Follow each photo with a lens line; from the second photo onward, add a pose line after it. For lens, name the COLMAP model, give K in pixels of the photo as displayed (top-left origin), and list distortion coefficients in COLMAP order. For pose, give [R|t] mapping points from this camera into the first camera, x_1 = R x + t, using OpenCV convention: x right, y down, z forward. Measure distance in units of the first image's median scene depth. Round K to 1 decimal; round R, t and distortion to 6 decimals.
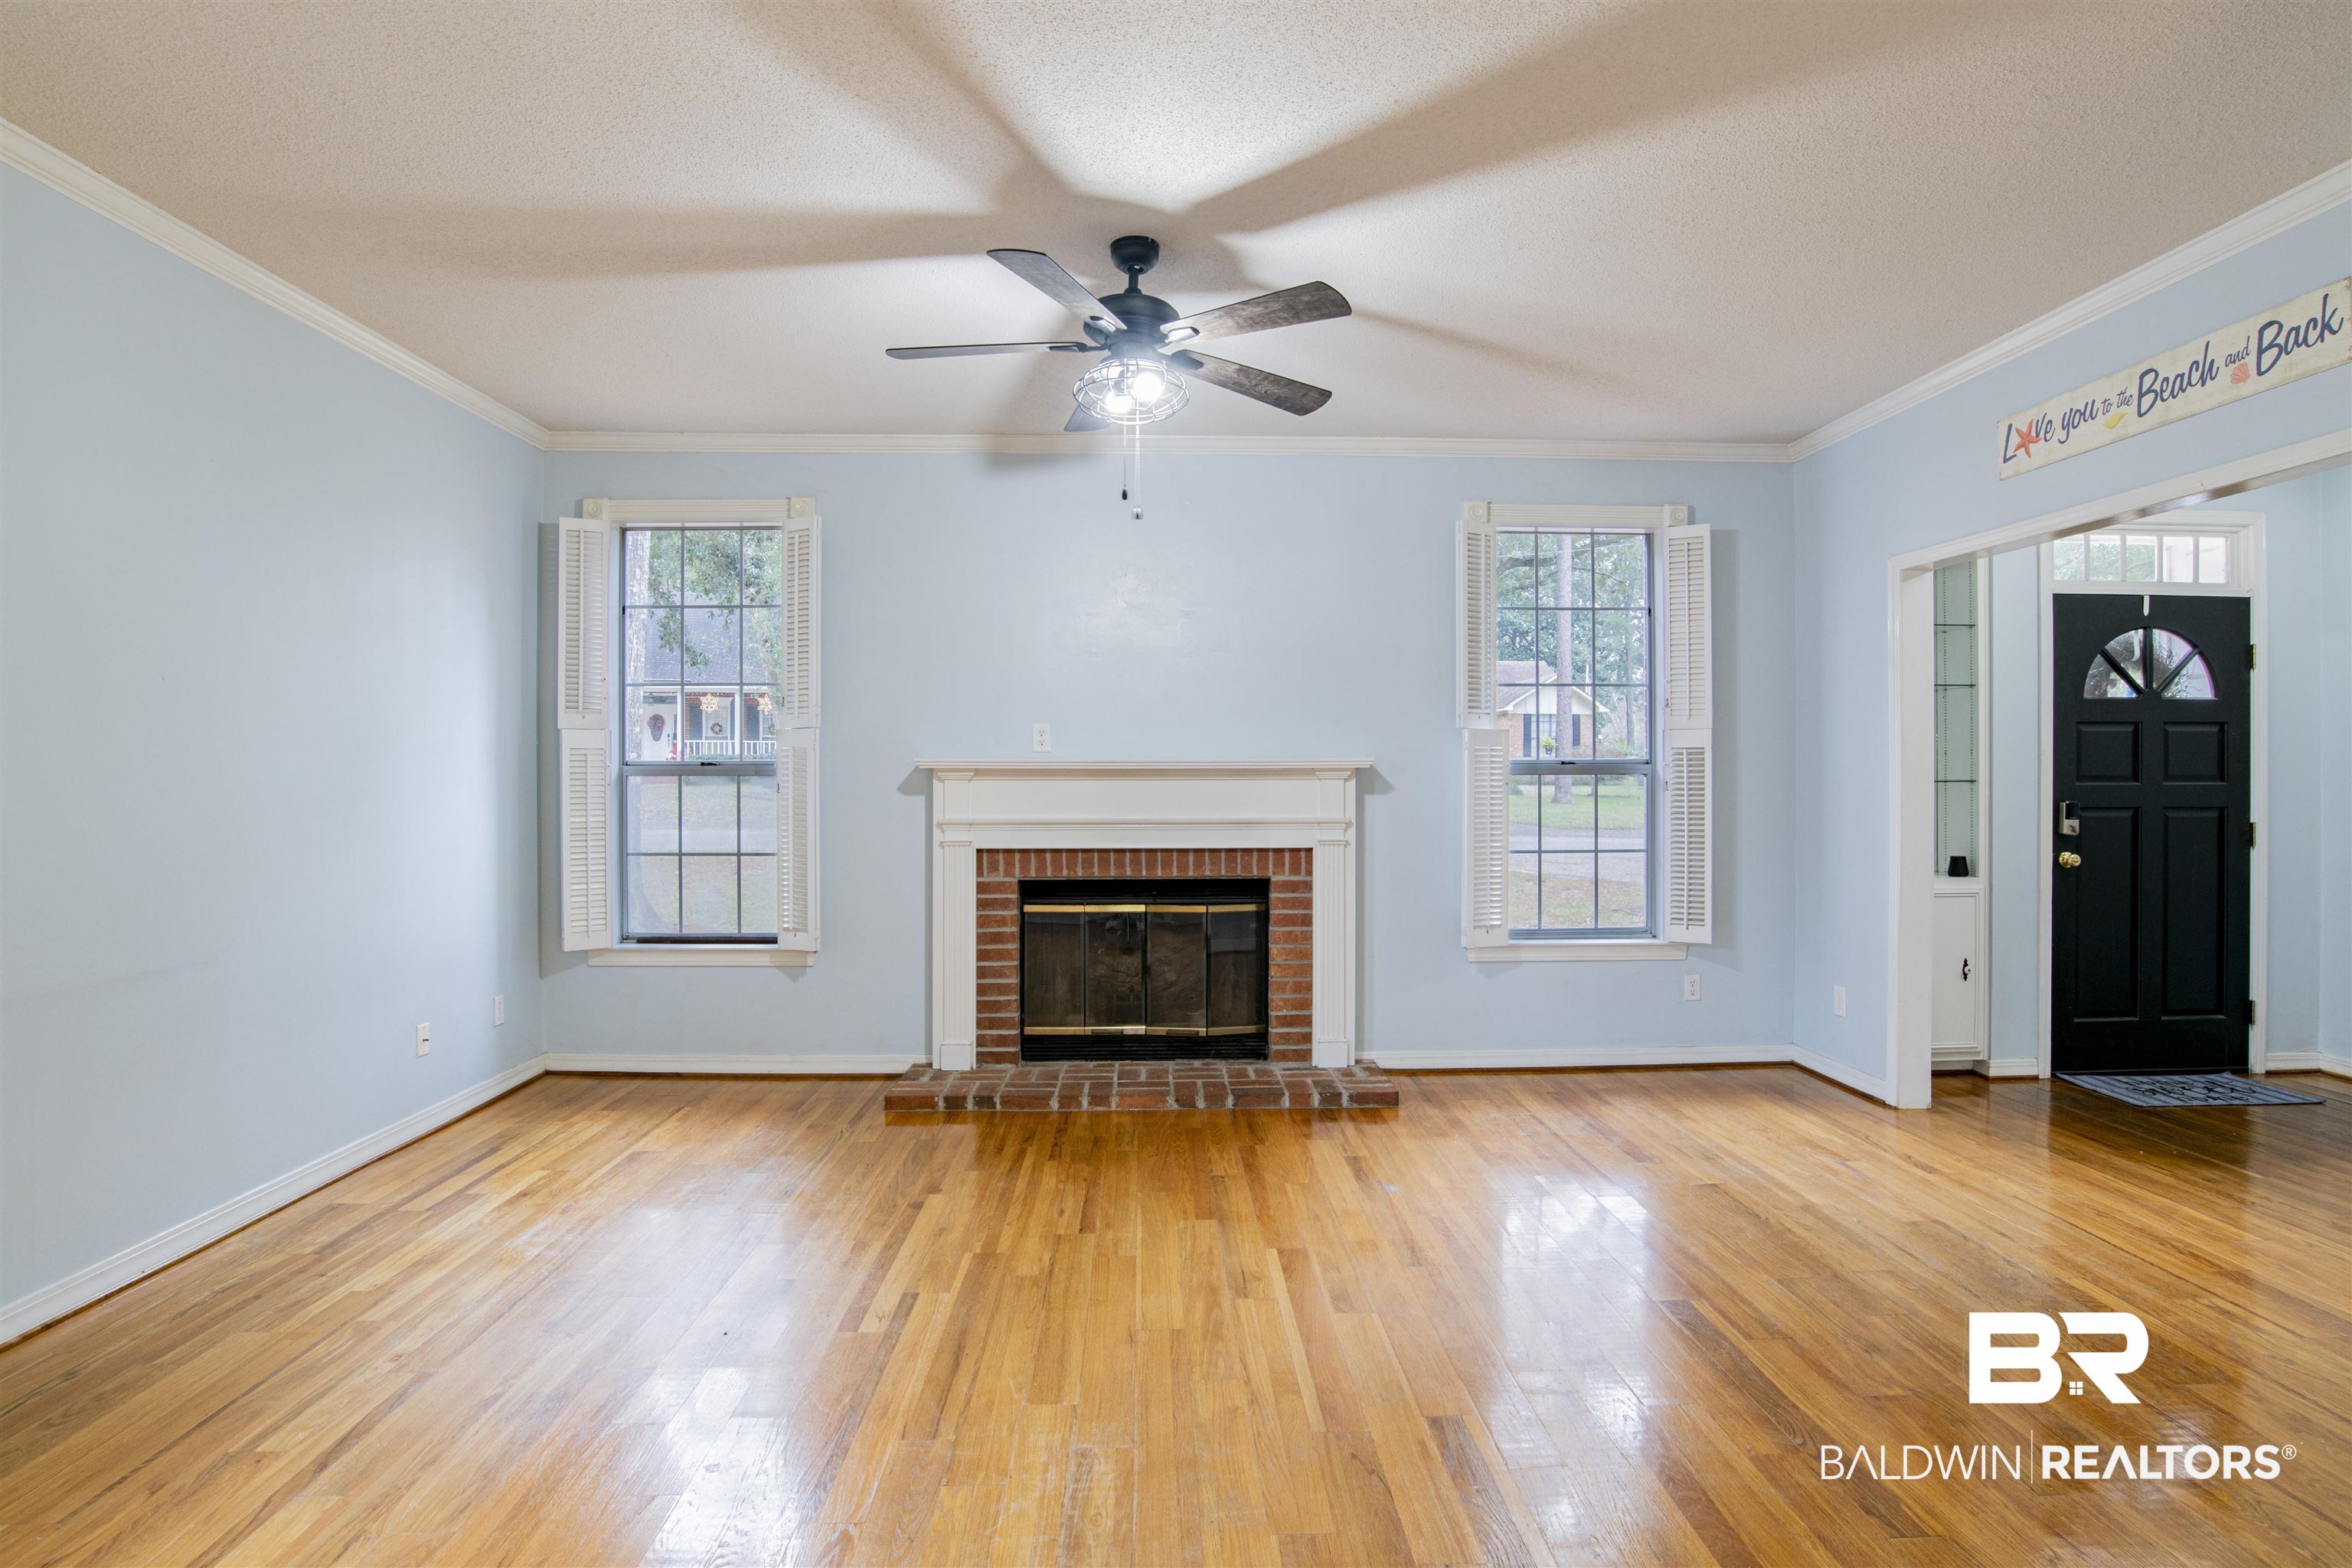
lens RADIAL K [[1212.0, 0, 1192.8], [0, 1212.0, 775.6], [0, 0, 1]] dist [-0.024950, -0.000080]
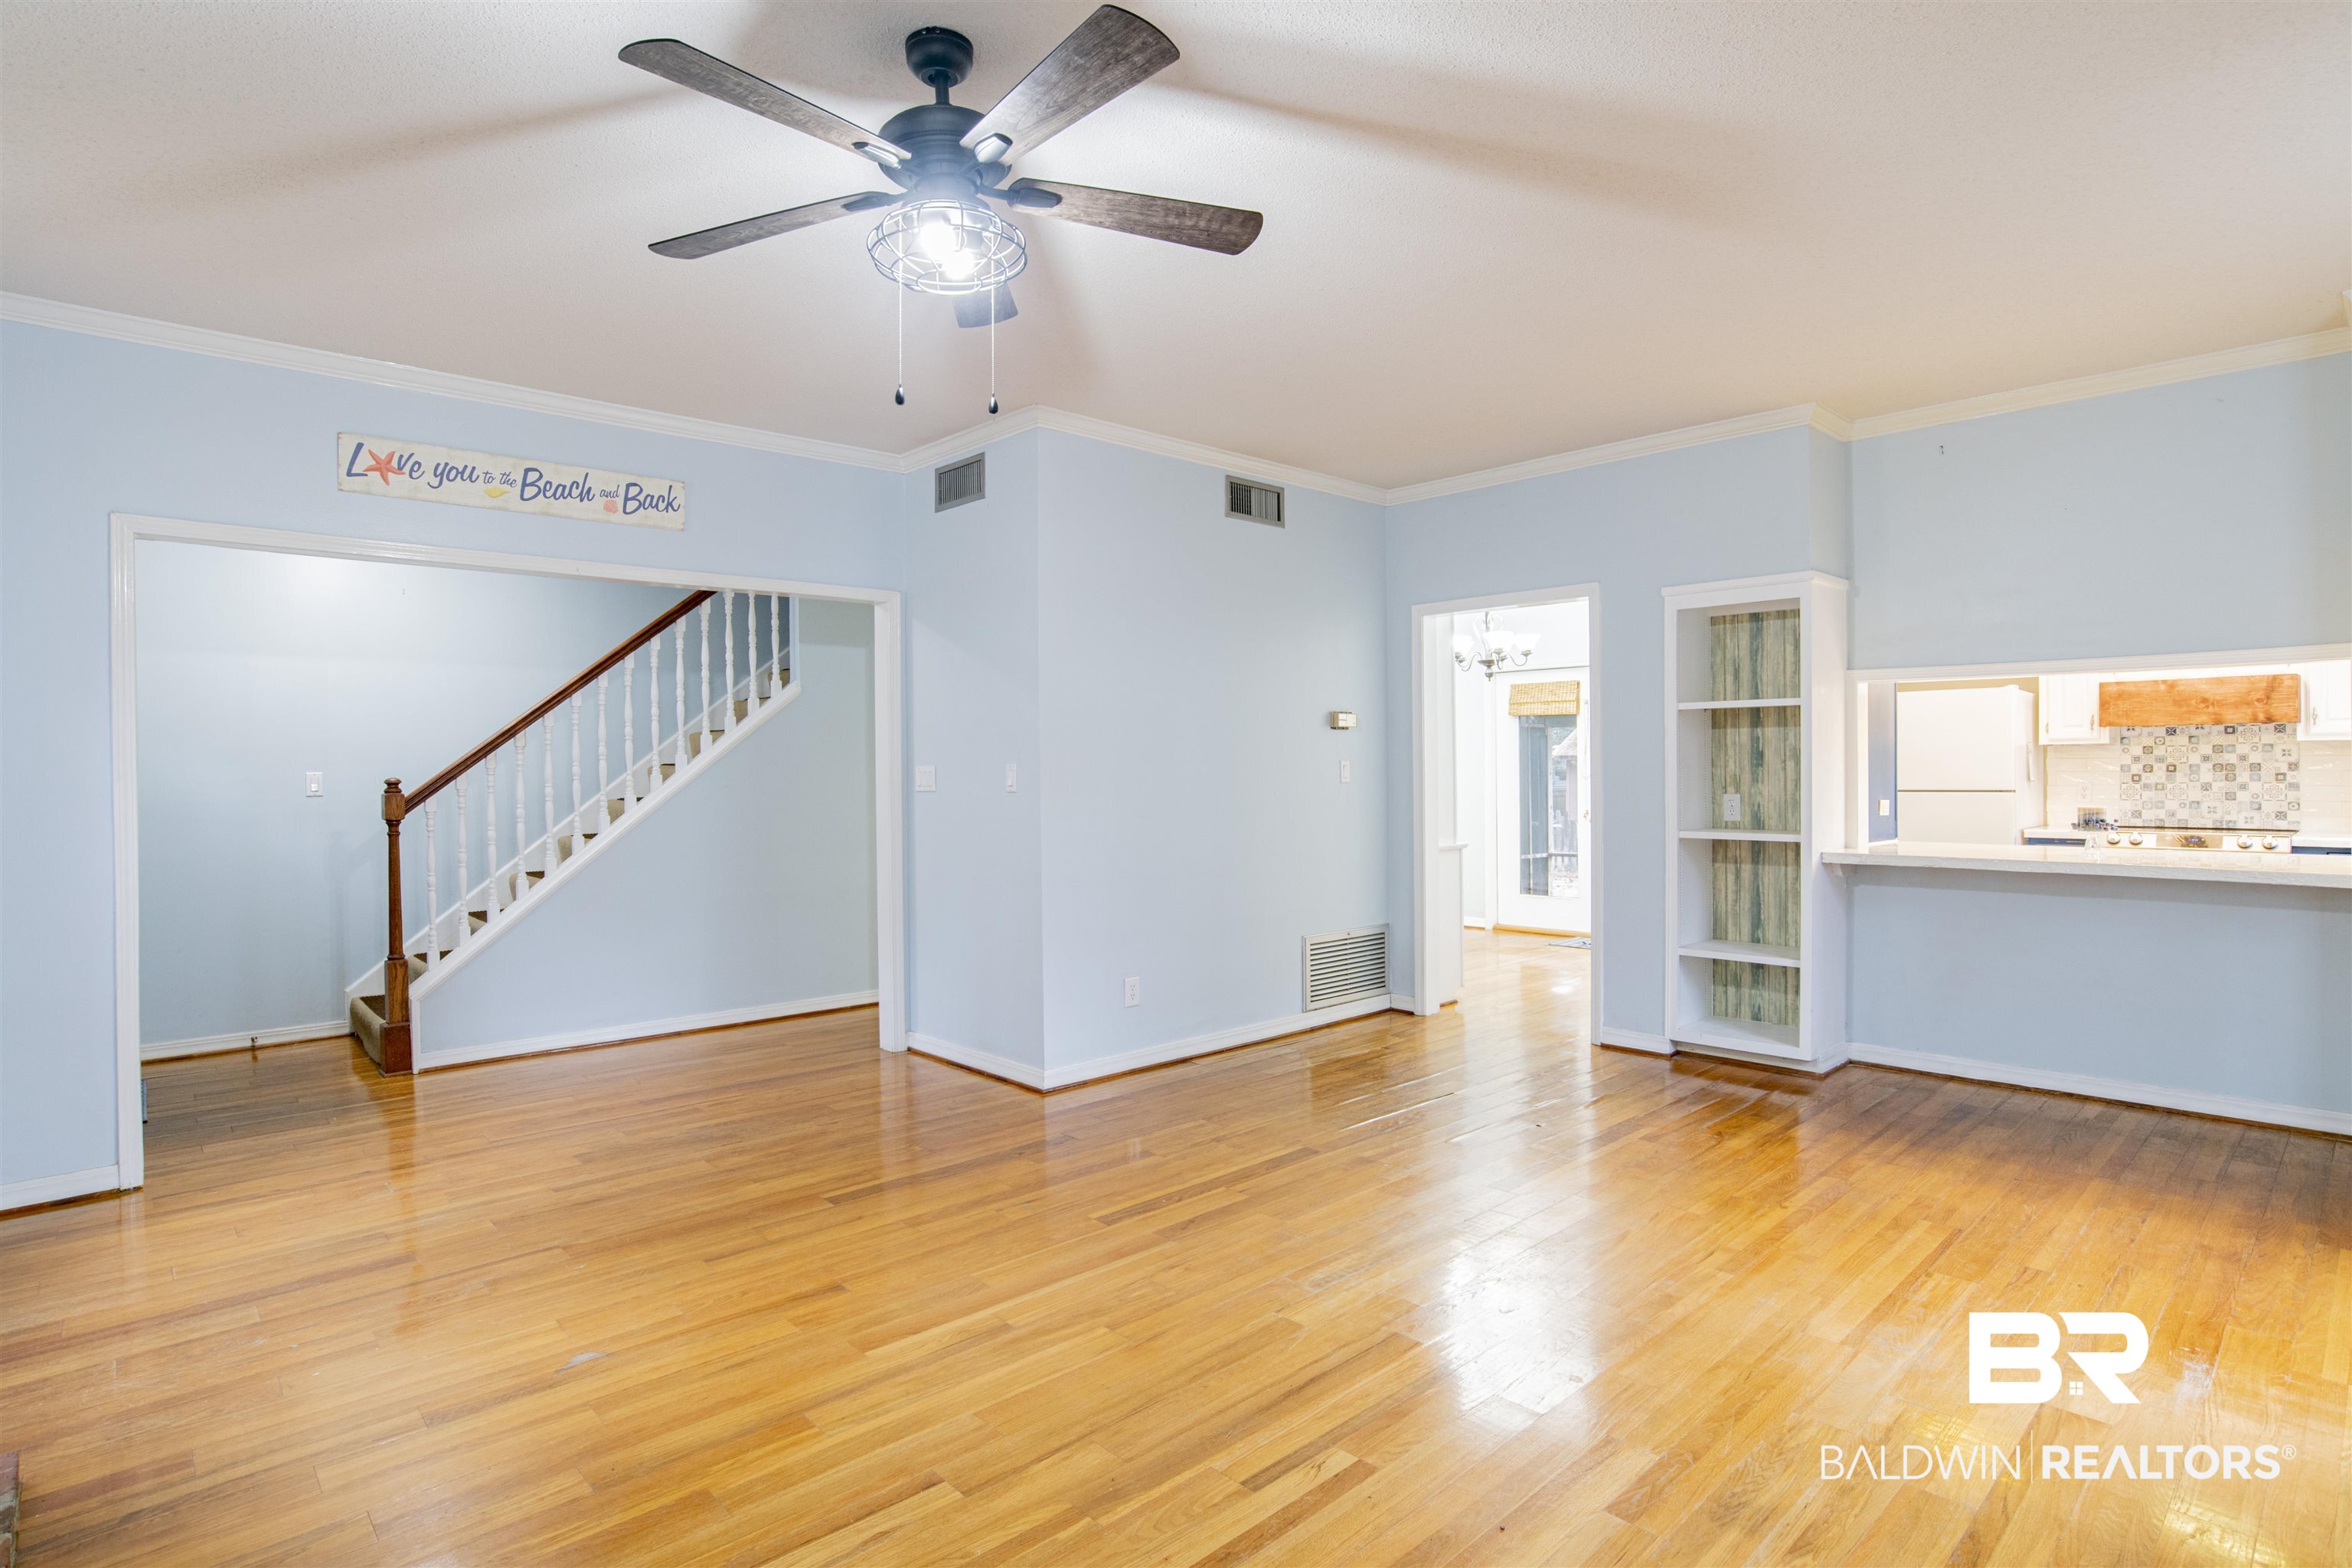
lens RADIAL K [[1212.0, 0, 1192.8], [0, 1212.0, 775.6], [0, 0, 1]] dist [-0.024950, -0.000080]
pose [[-0.662739, 0.006230, 0.748825, -0.666992], [0.014365, 0.999887, 0.004395, 0.003007], [-0.748713, 0.013670, -0.662754, 1.329085]]
